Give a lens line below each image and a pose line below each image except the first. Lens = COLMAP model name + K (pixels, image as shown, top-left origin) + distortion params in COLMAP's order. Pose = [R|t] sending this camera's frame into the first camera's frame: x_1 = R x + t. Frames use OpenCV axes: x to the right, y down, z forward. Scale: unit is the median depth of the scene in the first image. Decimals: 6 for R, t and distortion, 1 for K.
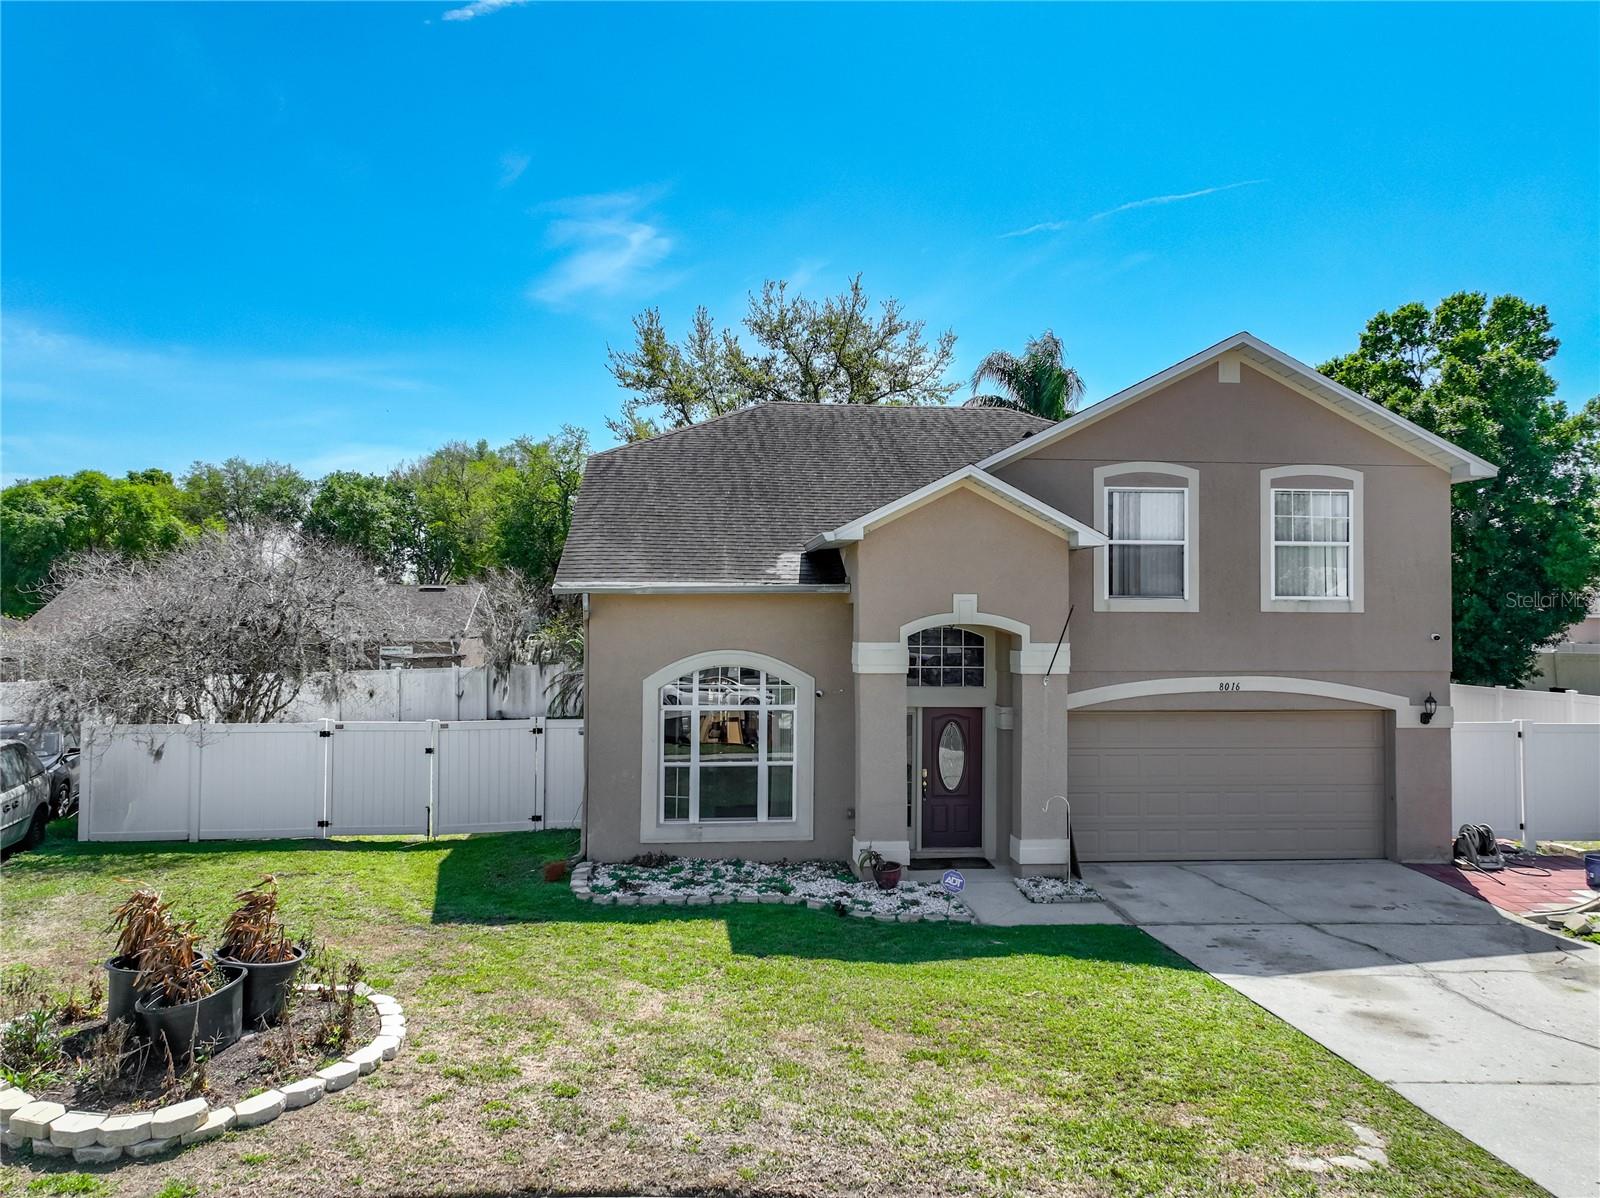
lens RADIAL K [[1123.0, 0, 800.0], [0, 1123.0, 599.0], [0, 0, 1]] dist [0.029511, 0.001191]
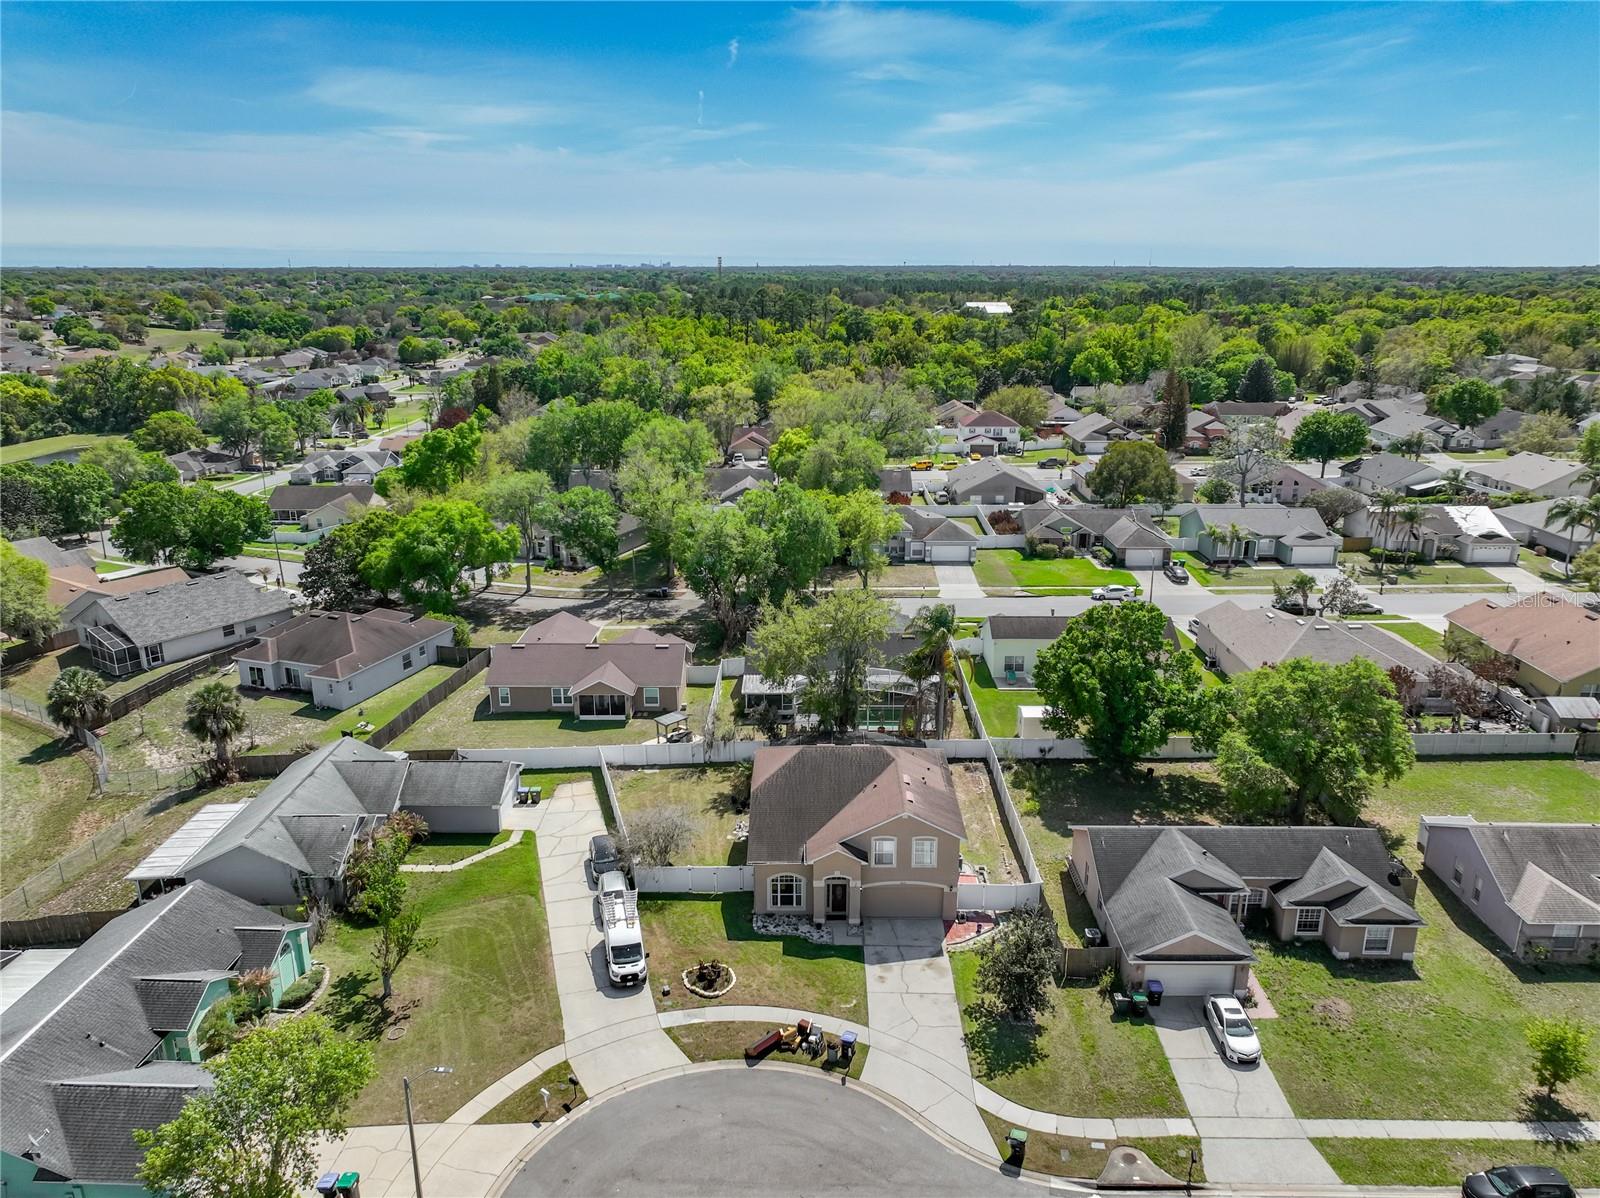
lens RADIAL K [[1123.0, 0, 800.0], [0, 1123.0, 599.0], [0, 0, 1]] dist [0.029511, 0.001191]
pose [[0.995142, 0.024064, -0.095461, 0.375054], [0.005209, 0.955439, 0.295144, -2.227769], [0.098309, -0.294208, 0.950672, -2.796637]]
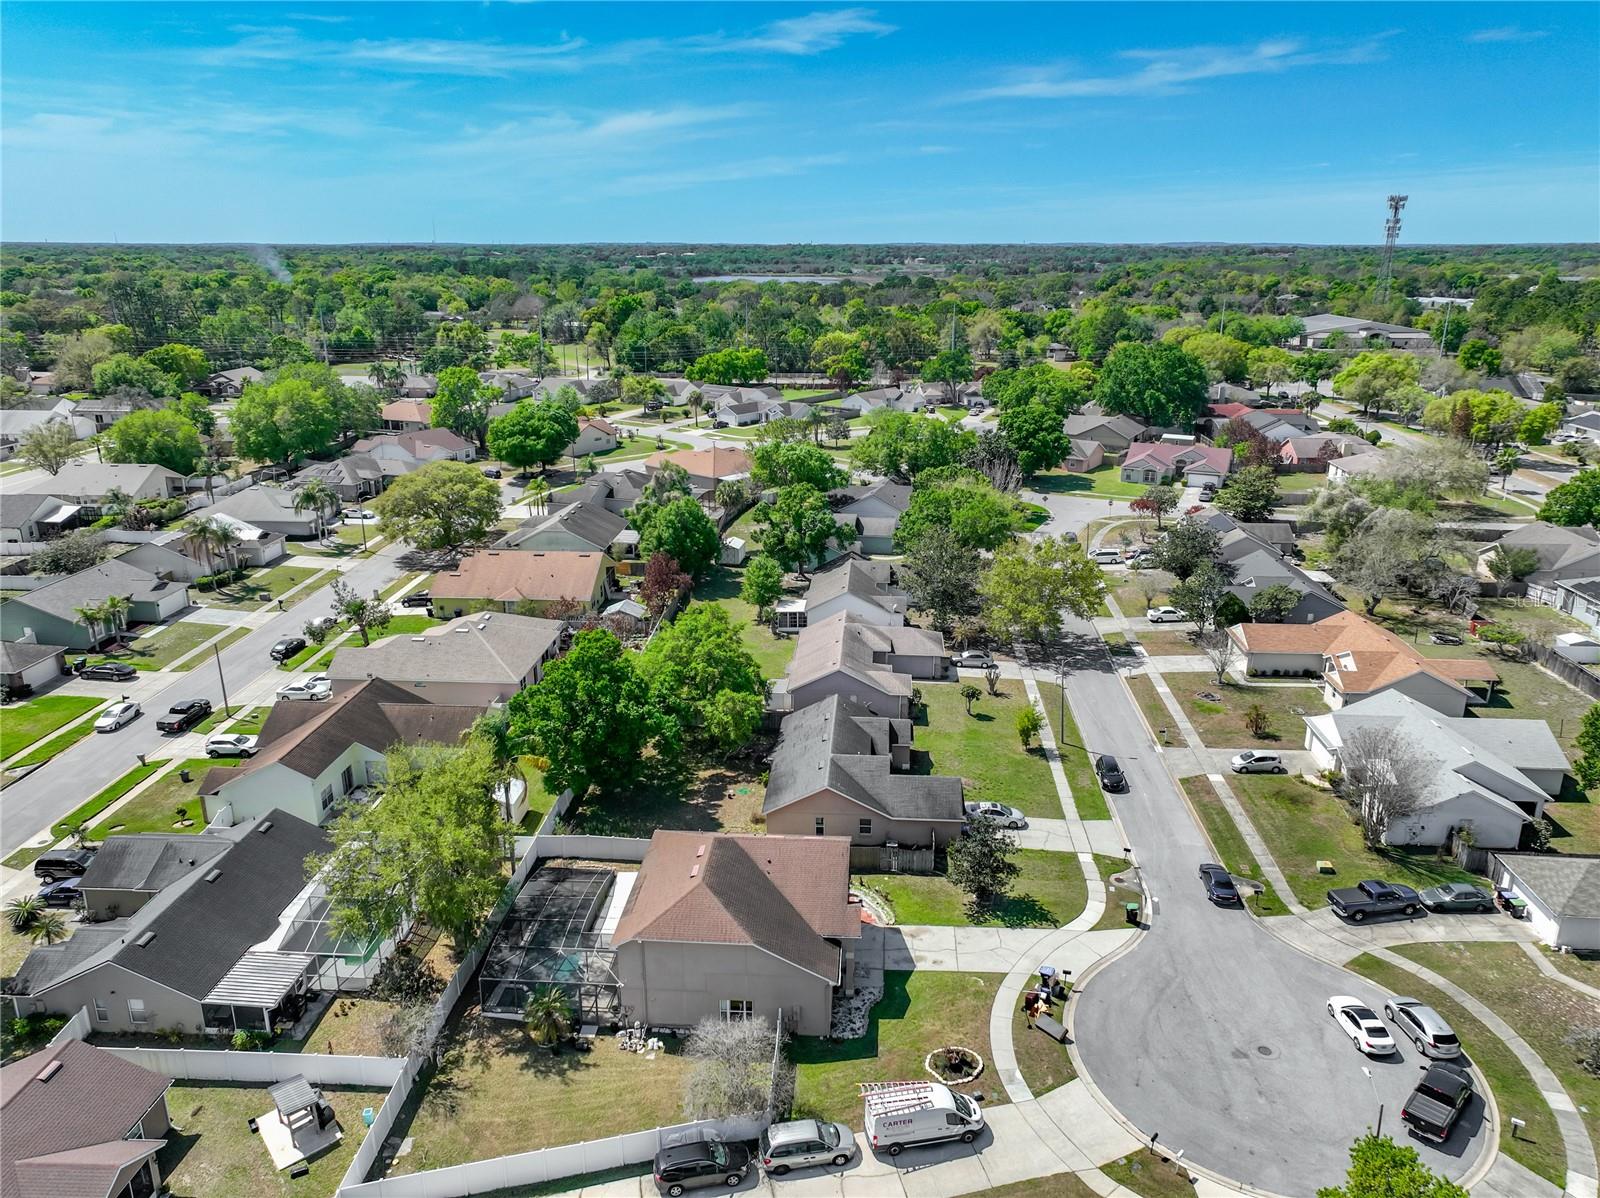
lens RADIAL K [[1123.0, 0, 800.0], [0, 1123.0, 599.0], [0, 0, 1]] dist [0.029511, 0.001191]
pose [[0.149147, -0.304680, 0.940705, -3.632522], [-0.027726, 0.949683, 0.311984, -2.571753], [-0.988426, -0.072613, 0.133194, 0.693633]]
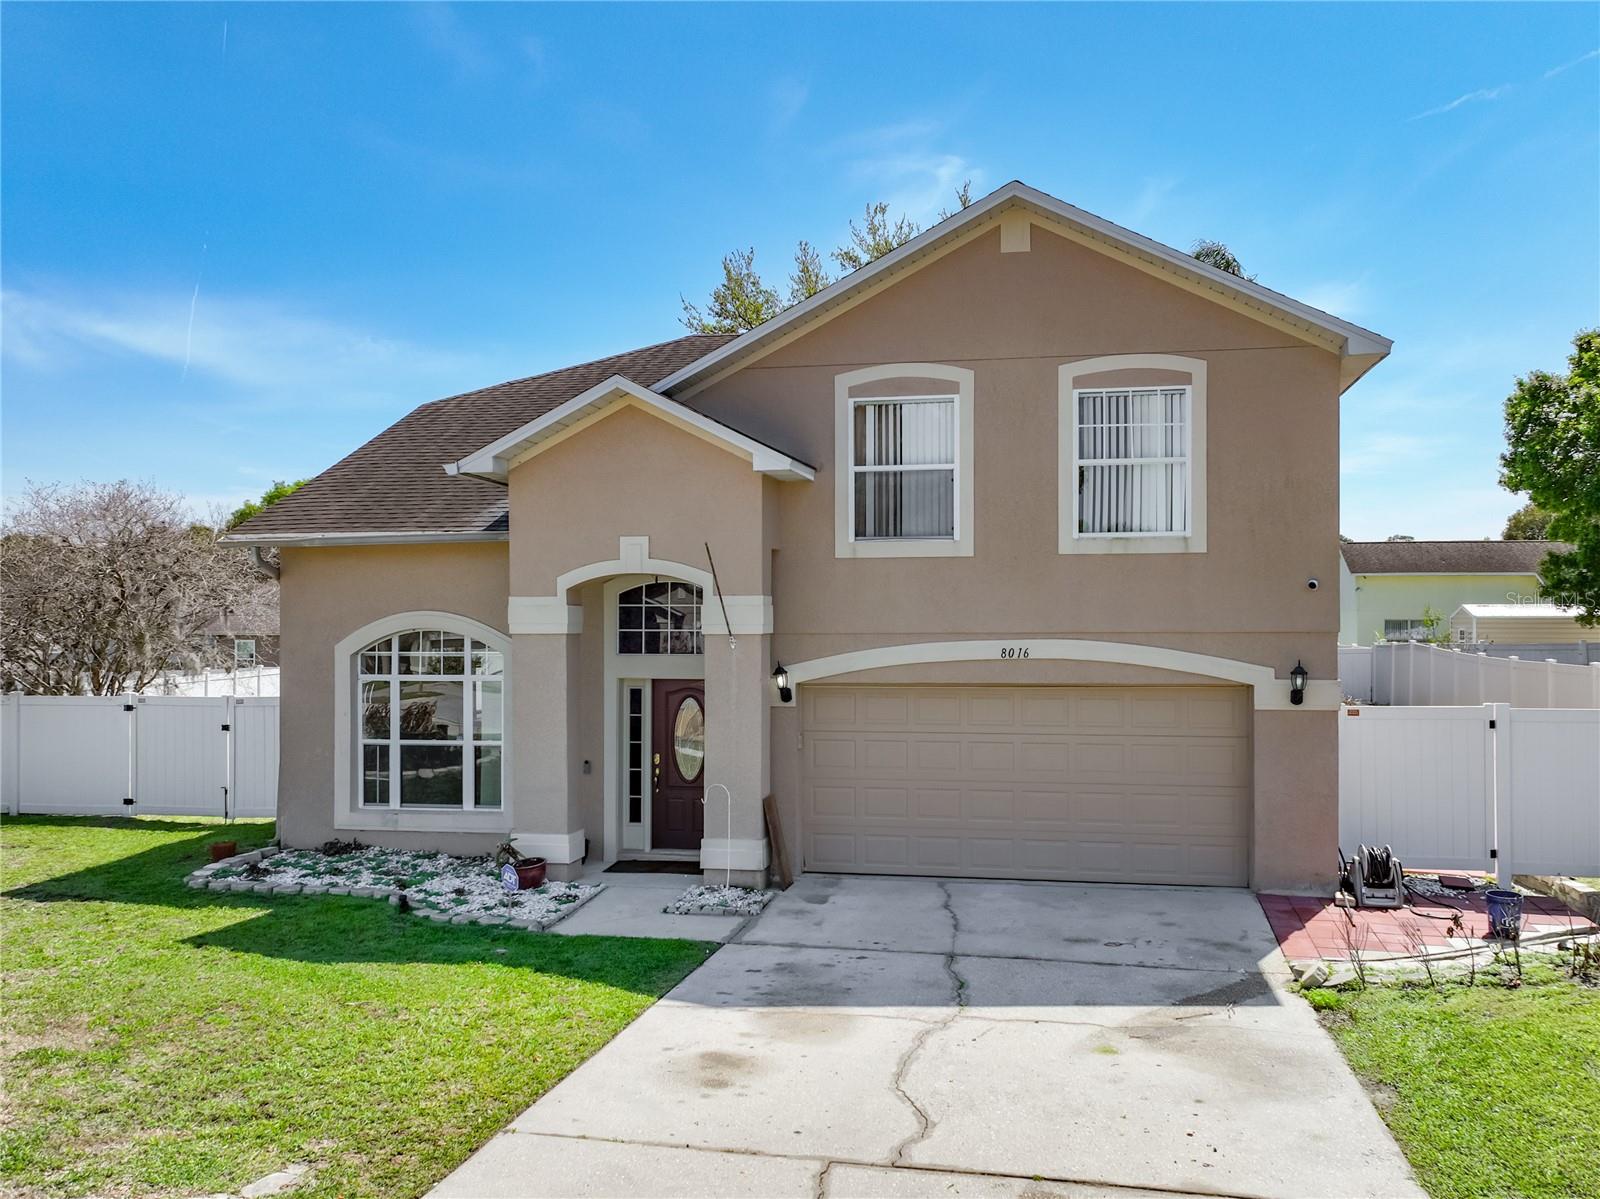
lens RADIAL K [[1293.8, 0, 827.9], [0, 1293.8, 633.4], [0, 0, 1]] dist [0.026182, -0.001688]
pose [[0.961718, -0.004841, -0.273999, 0.502686], [0.013056, 0.999518, 0.028166, 0.038202], [0.273731, -0.030665, 0.961317, 0.123984]]
